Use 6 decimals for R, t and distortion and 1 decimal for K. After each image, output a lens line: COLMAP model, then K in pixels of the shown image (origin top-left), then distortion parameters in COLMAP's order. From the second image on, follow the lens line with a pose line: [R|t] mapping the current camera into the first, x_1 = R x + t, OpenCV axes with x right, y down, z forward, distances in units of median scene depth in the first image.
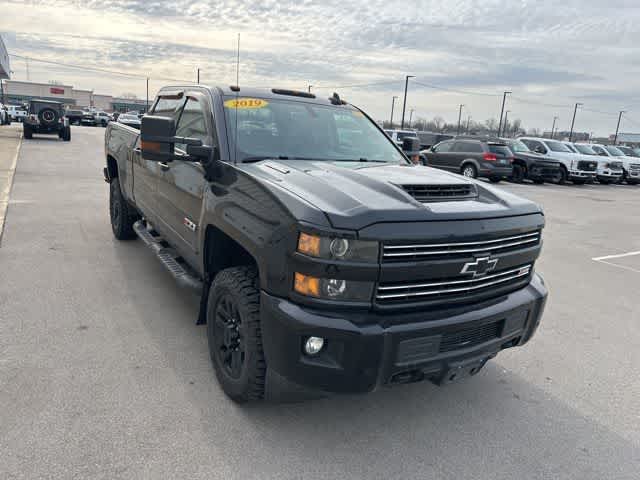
lens RADIAL K [[457.3, 0, 320.0], [0, 457.3, 240.0], [0, 0, 1]] dist [0.050528, -0.042011]
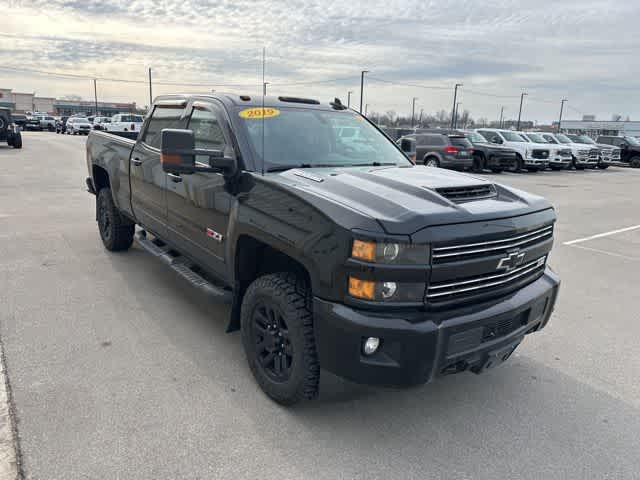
lens RADIAL K [[457.3, 0, 320.0], [0, 457.3, 240.0], [0, 0, 1]] dist [0.050528, -0.042011]
pose [[0.994958, -0.054327, 0.084300, -0.151144], [0.053625, 0.998505, 0.010574, -0.022357], [-0.084749, -0.006000, 0.996384, -0.032597]]
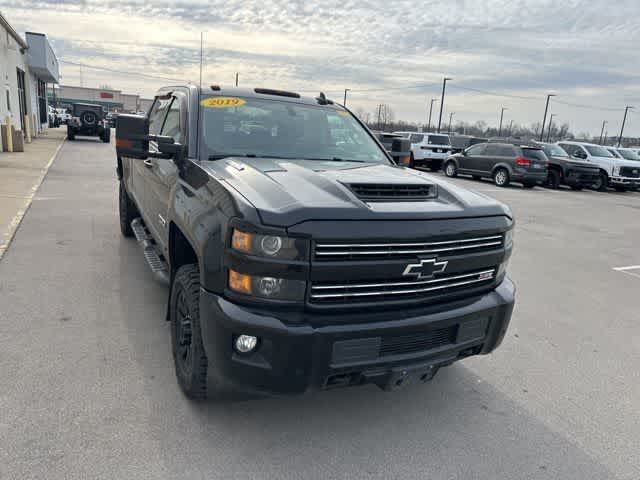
lens RADIAL K [[457.3, 0, 320.0], [0, 457.3, 240.0], [0, 0, 1]] dist [0.050528, -0.042011]
pose [[0.996610, 0.023162, -0.078946, 0.160701], [-0.023734, 0.999698, -0.006315, 0.007002], [0.078776, 0.008168, 0.996859, 0.016701]]
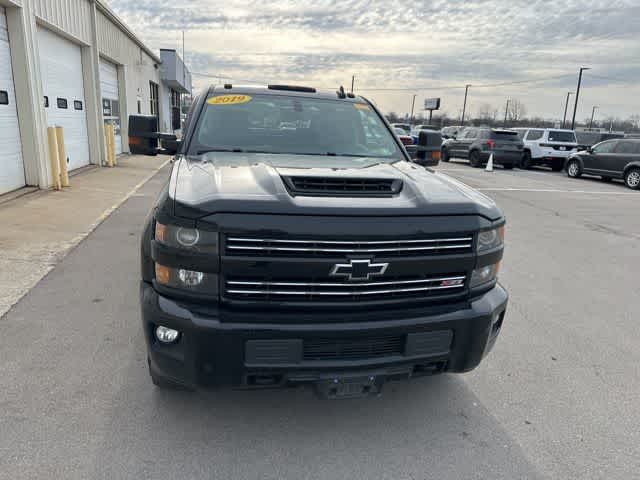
lens RADIAL K [[457.3, 0, 320.0], [0, 457.3, 240.0], [0, 0, 1]] dist [0.050528, -0.042011]
pose [[0.943571, 0.059231, -0.325830, 0.449512], [-0.062077, 0.998070, 0.001665, 0.003059], [0.325299, 0.018656, 0.945427, 0.115679]]
